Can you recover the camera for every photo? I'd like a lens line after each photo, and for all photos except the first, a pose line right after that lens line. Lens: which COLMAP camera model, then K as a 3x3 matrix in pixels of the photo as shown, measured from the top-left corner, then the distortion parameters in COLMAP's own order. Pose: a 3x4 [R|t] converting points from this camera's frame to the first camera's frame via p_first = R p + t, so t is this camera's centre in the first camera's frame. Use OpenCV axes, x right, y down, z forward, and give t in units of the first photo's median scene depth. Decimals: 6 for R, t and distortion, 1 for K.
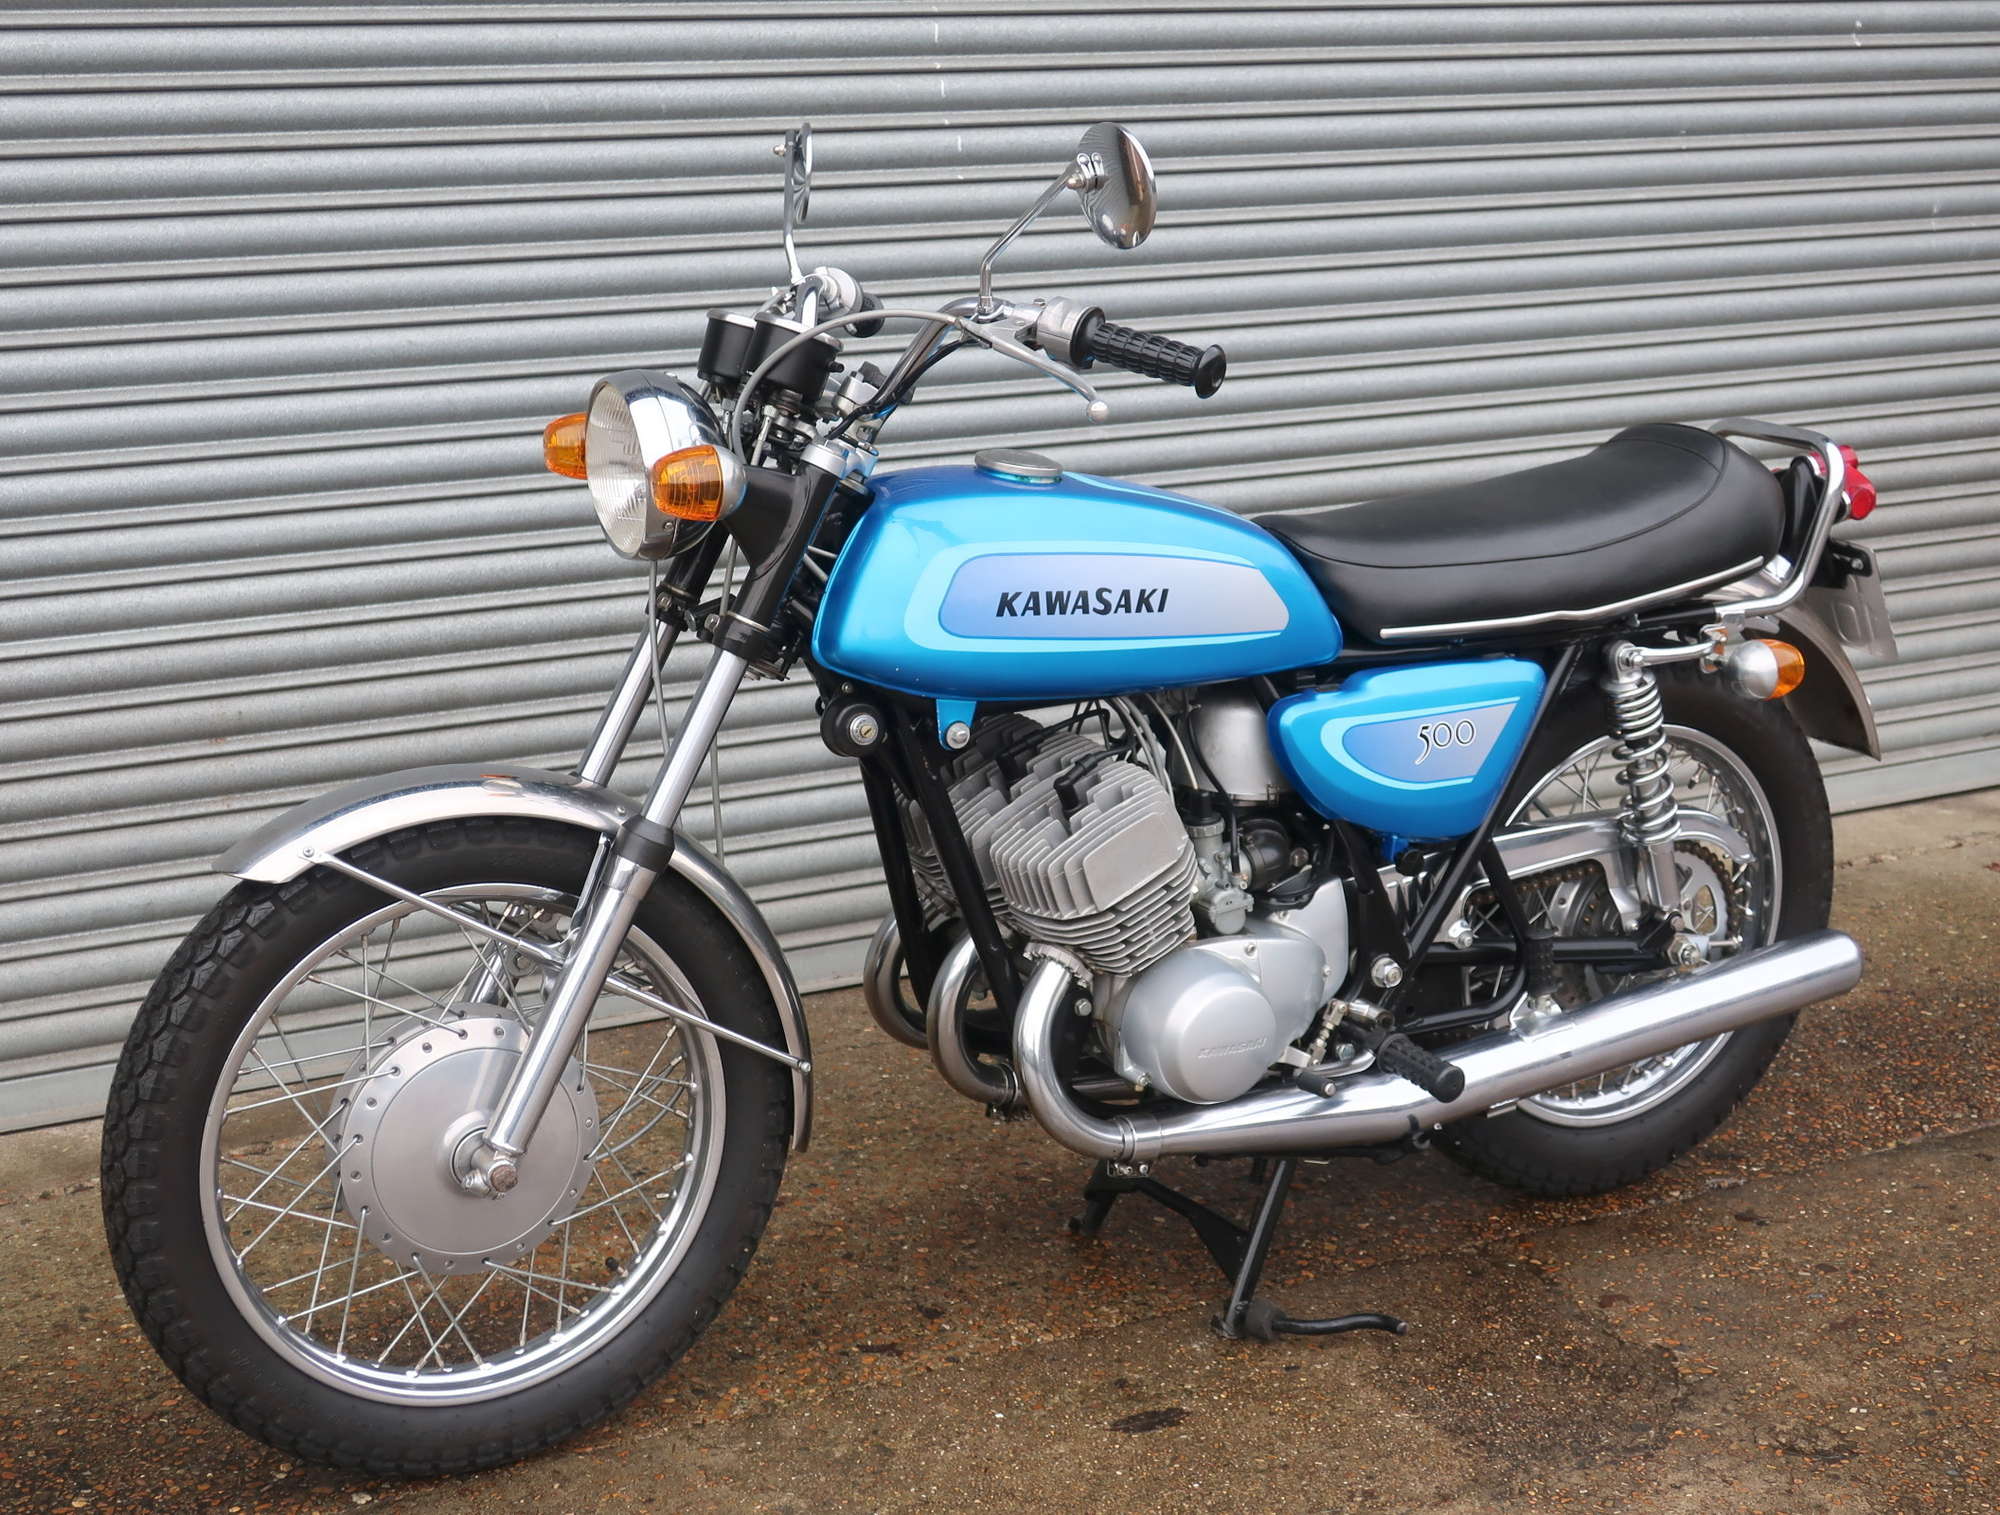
lens RADIAL K [[3002.7, 0, 931.0], [0, 3002.7, 813.7], [0, 0, 1]] dist [0.038318, 0.000000]
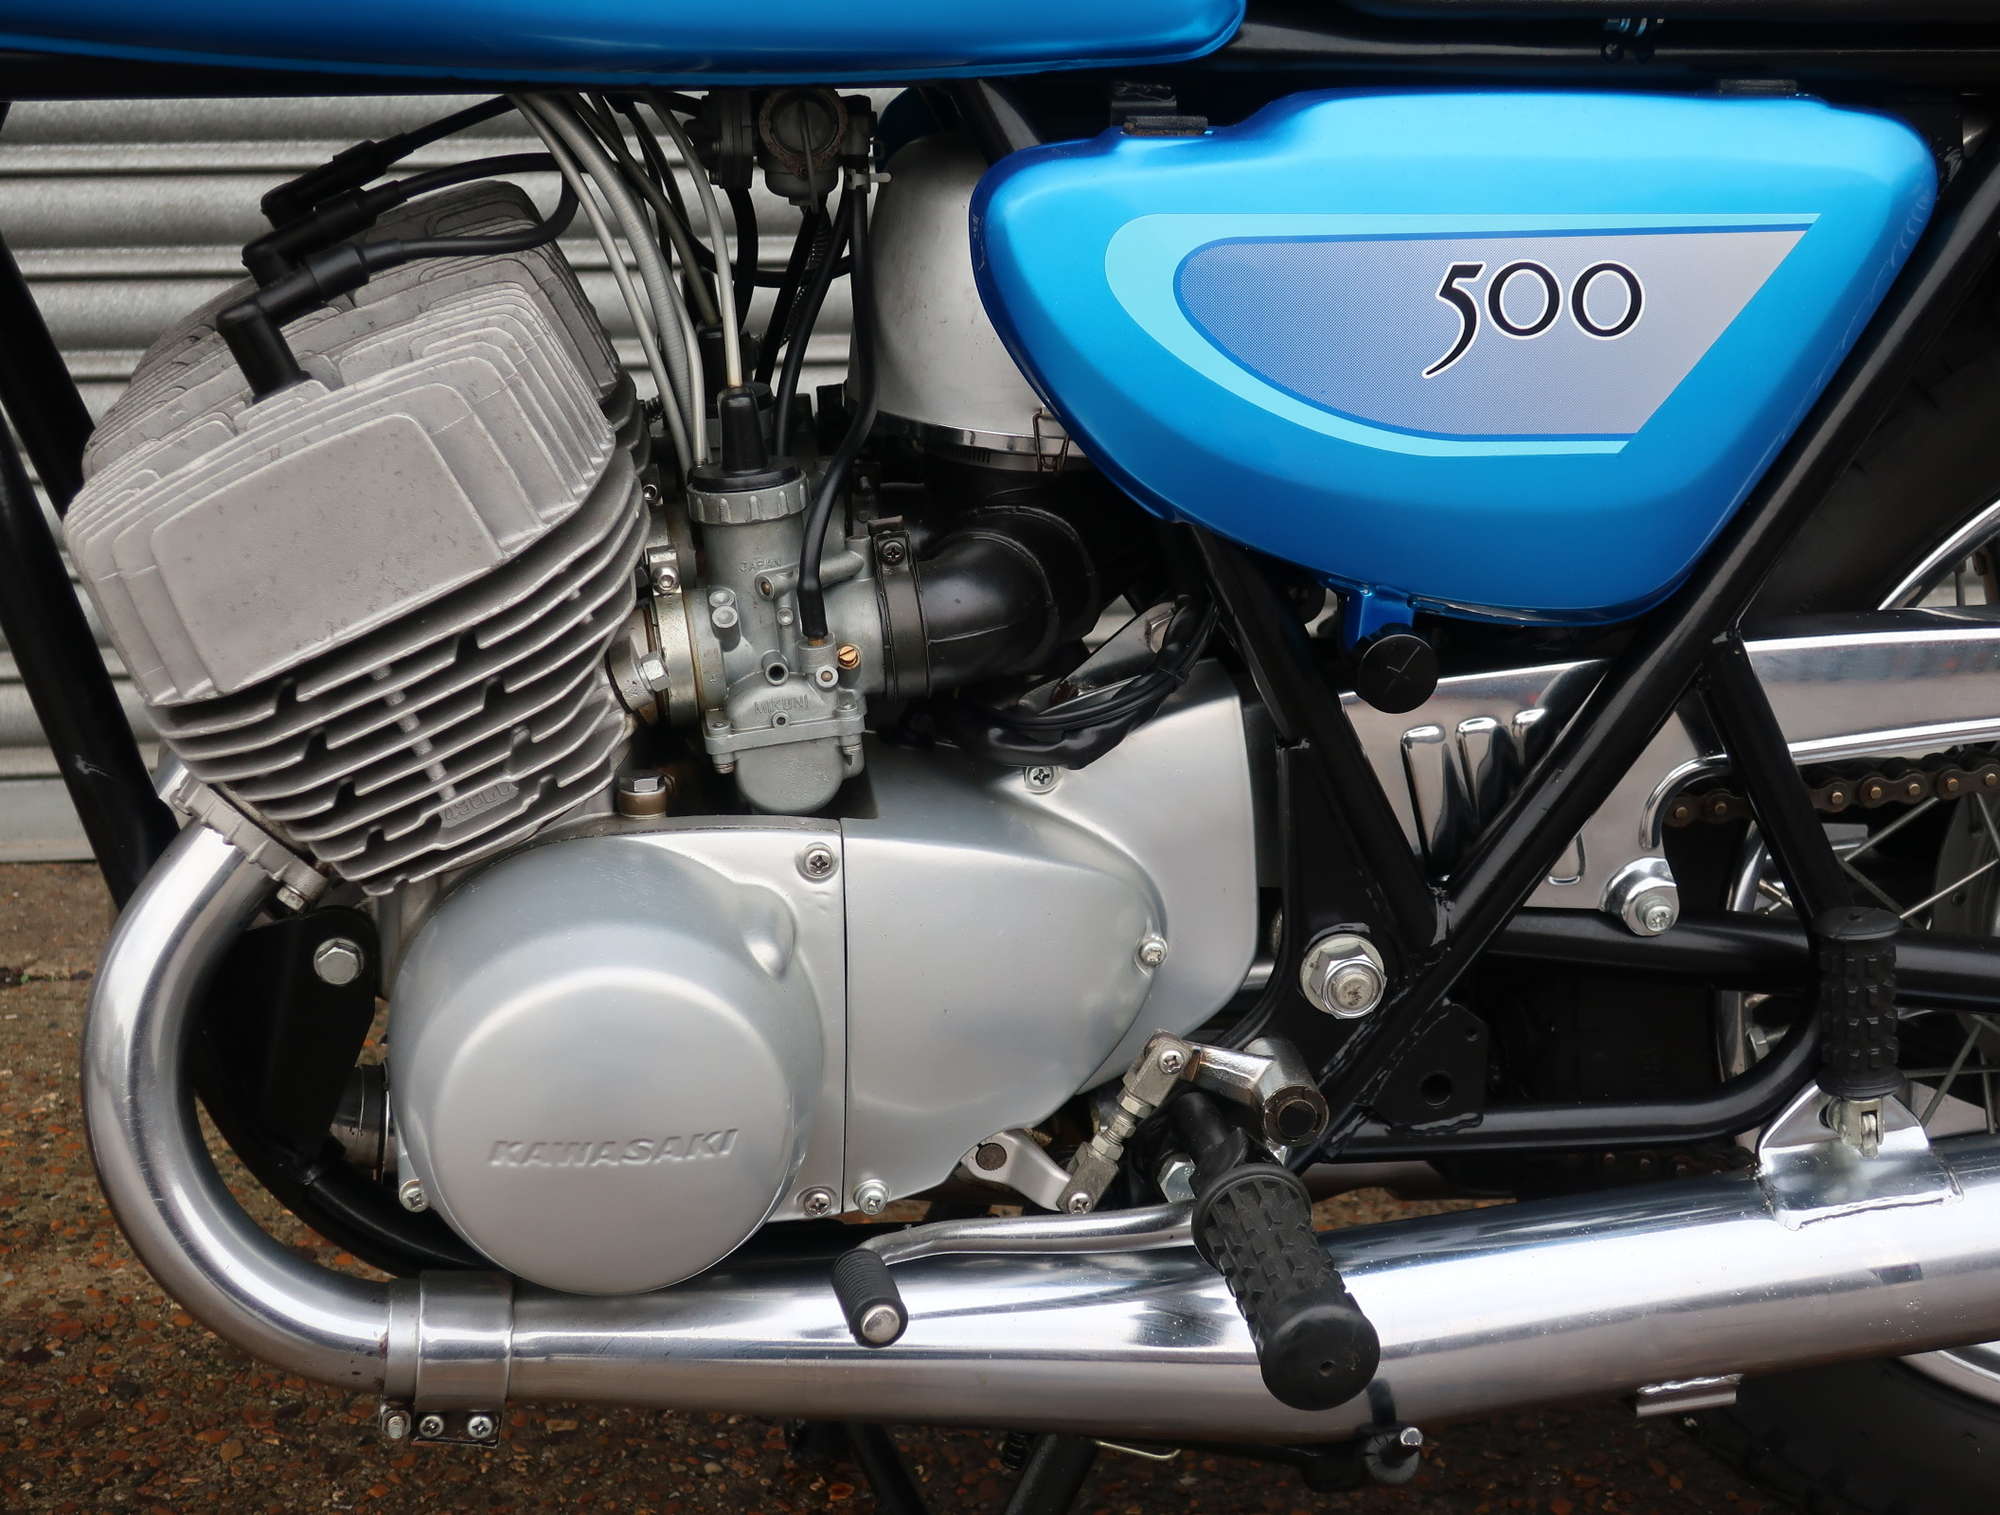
lens RADIAL K [[3180.3, 0, 1000.1], [0, 3180.3, 767.8], [0, 0, 1]] dist [-0.012328, 0.000000]
pose [[0.934114, 0.115297, -0.337844, 0.244869], [-0.099275, 0.992975, 0.064388, 0.008682], [0.342894, -0.026606, 0.938997, 0.655884]]
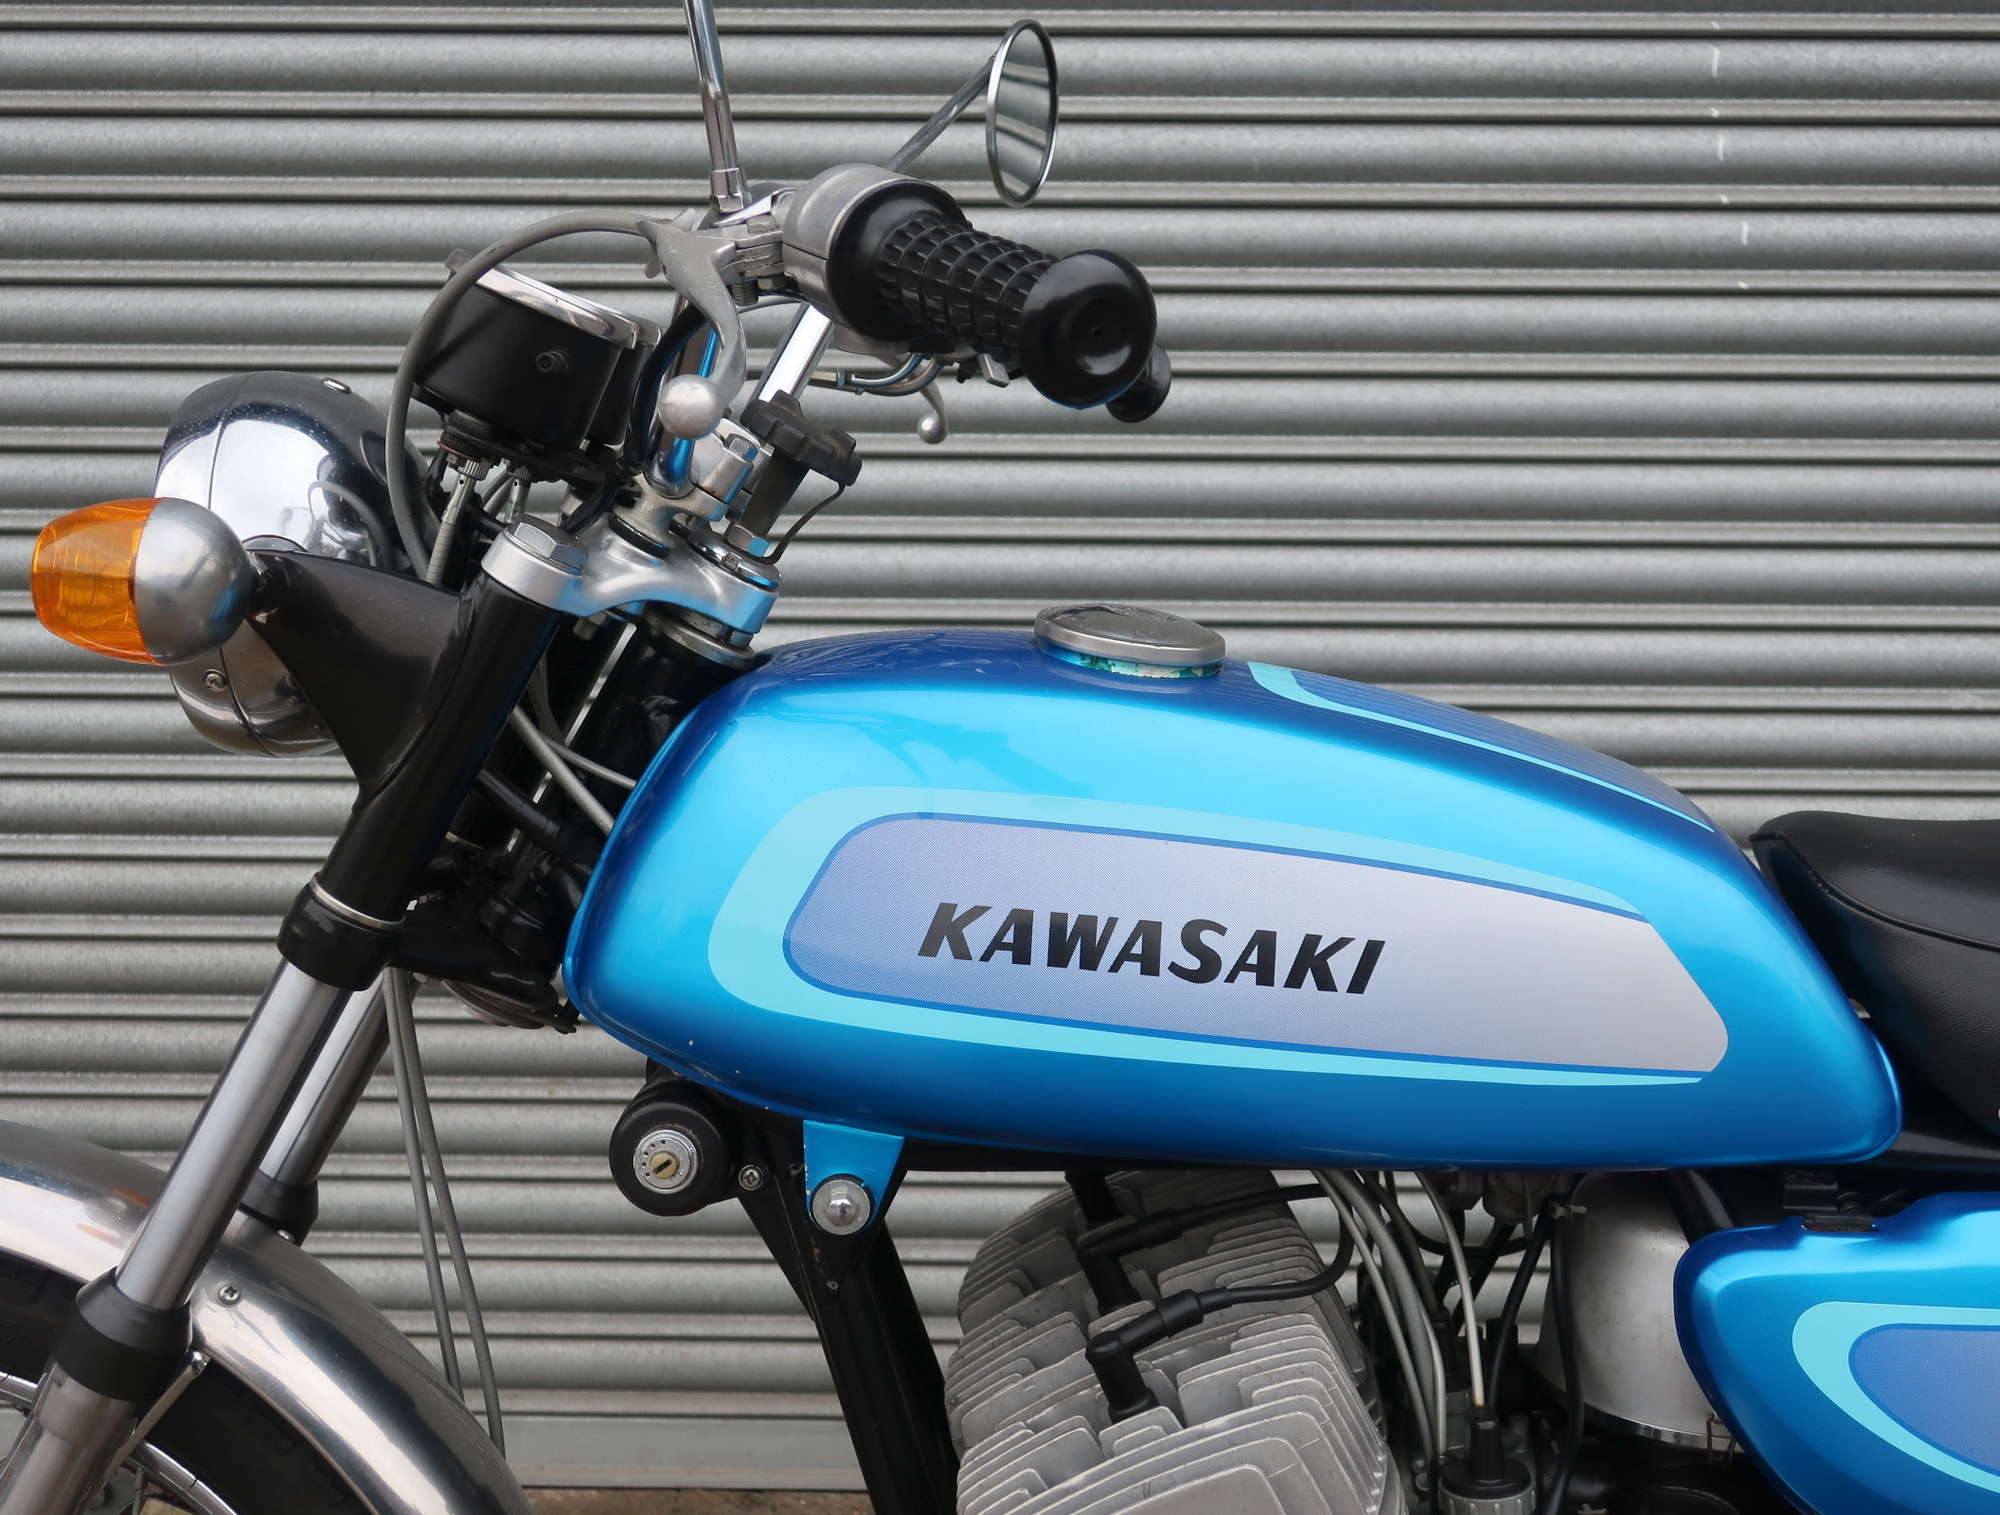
lens RADIAL K [[2626.4, 0, 1005.0], [0, 2626.4, 769.9], [0, 0, 1]] dist [0.004370, 0.000000]
pose [[0.879952, 0.090644, -0.466335, 0.196072], [-0.141929, 0.986957, -0.075973, -0.060252], [0.453366, 0.133039, 0.881340, 0.612659]]
